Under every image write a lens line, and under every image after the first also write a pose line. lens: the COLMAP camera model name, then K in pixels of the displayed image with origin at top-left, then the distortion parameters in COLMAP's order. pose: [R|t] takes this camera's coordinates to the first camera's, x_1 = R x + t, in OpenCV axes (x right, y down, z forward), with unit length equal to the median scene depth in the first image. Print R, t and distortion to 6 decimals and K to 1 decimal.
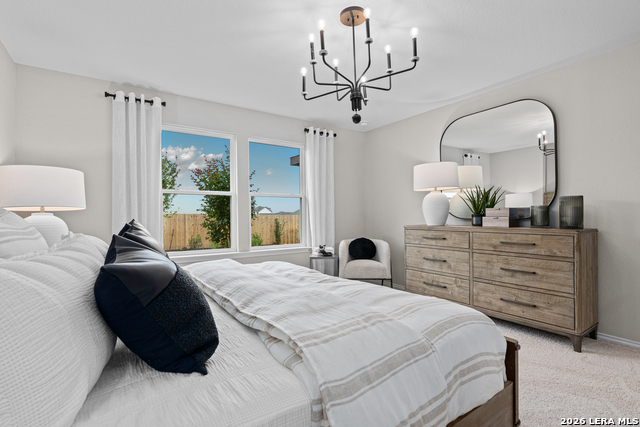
lens RADIAL K [[299.0, 0, 317.9], [0, 299.0, 216.6], [0, 0, 1]] dist [-0.011910, 0.001139]
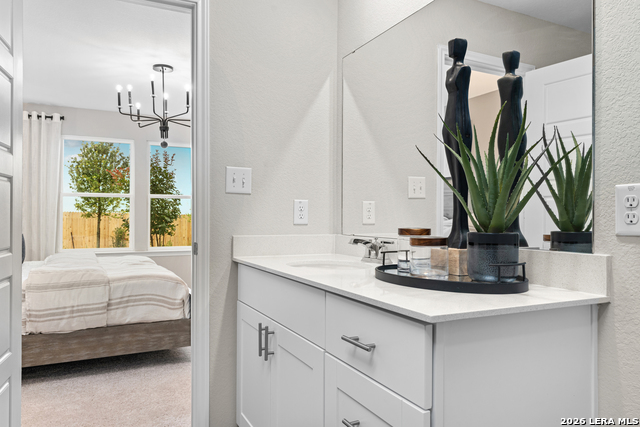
lens RADIAL K [[463.4, 0, 326.4], [0, 463.4, 217.1], [0, 0, 1]] dist [-0.020110, 0.009298]
pose [[0.990139, 0.012795, -0.139502, 0.741803], [-0.013753, 0.999888, -0.005911, -0.002360], [0.139411, 0.007771, 0.990204, -0.607611]]
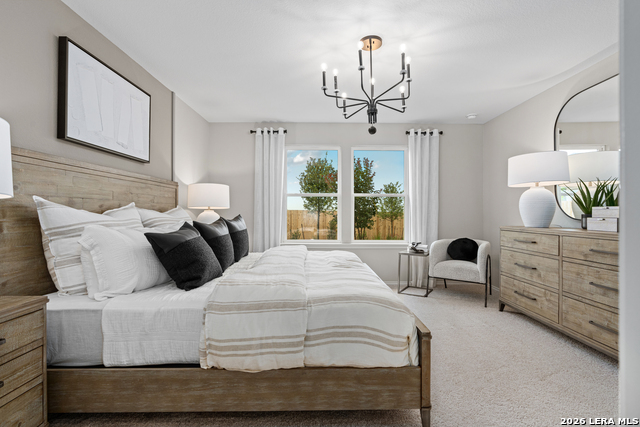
lens RADIAL K [[299.0, 0, 324.8], [0, 299.0, 213.3], [0, 0, 1]] dist [-0.011910, 0.001139]
pose [[0.830666, 0.010023, -0.556681, 0.410167], [-0.012087, 0.999927, -0.000032, -0.002302], [0.556640, 0.006755, 0.830726, -0.043528]]
